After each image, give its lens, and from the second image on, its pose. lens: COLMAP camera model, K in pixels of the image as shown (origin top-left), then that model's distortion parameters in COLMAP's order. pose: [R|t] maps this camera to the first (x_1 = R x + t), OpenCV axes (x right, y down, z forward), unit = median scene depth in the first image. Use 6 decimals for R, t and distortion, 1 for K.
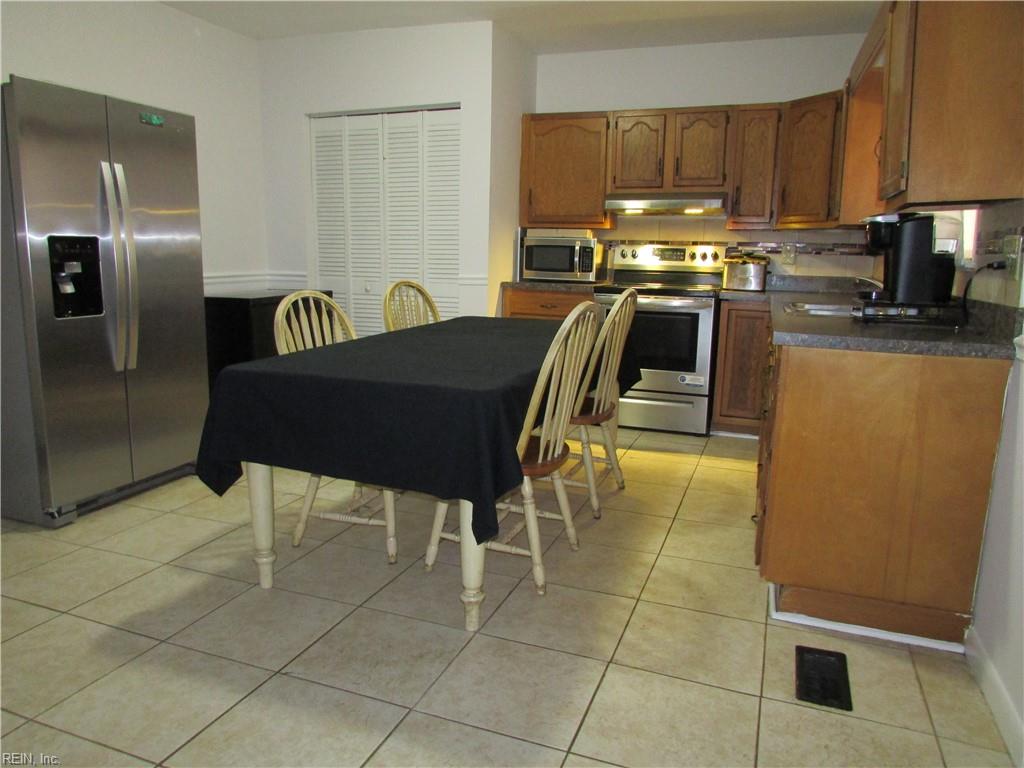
lens RADIAL K [[726.5, 0, 511.5], [0, 726.5, 383.5], [0, 0, 1]] dist [-0.025437, 0.002410]
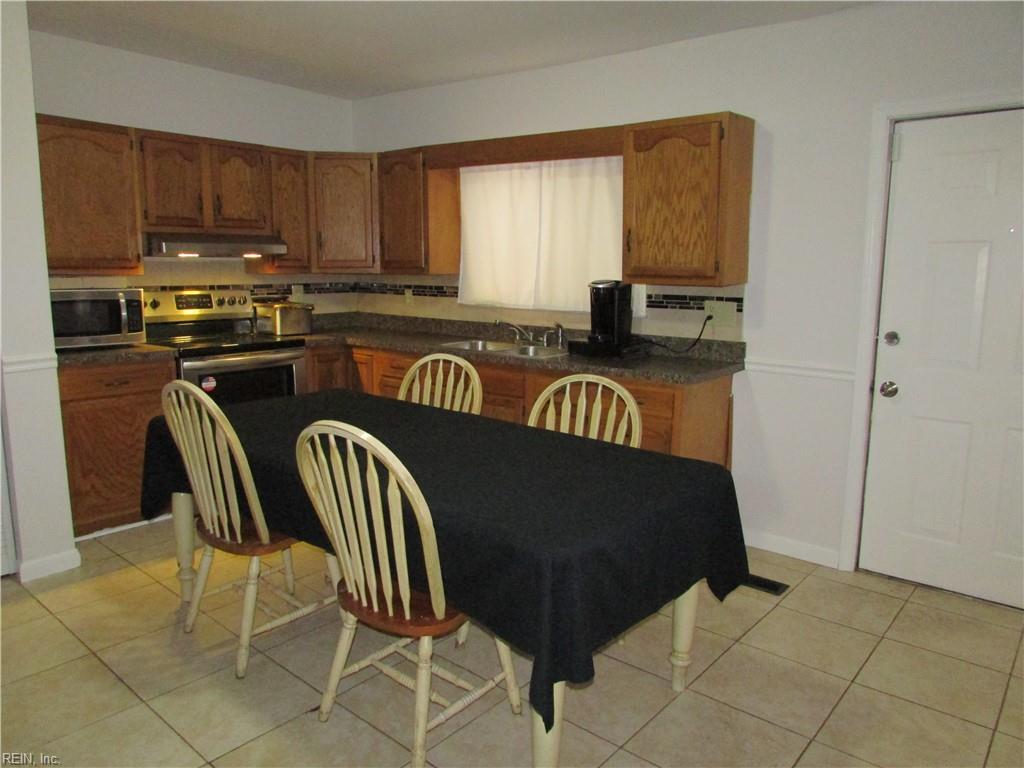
lens RADIAL K [[726.5, 0, 512.6], [0, 726.5, 380.5], [0, 0, 1]] dist [-0.025437, 0.002410]
pose [[0.334720, -0.161228, 0.928422, -0.507238], [0.158752, 0.980820, 0.113093, -0.131183], [-0.928849, 0.109535, 0.353895, 0.374341]]
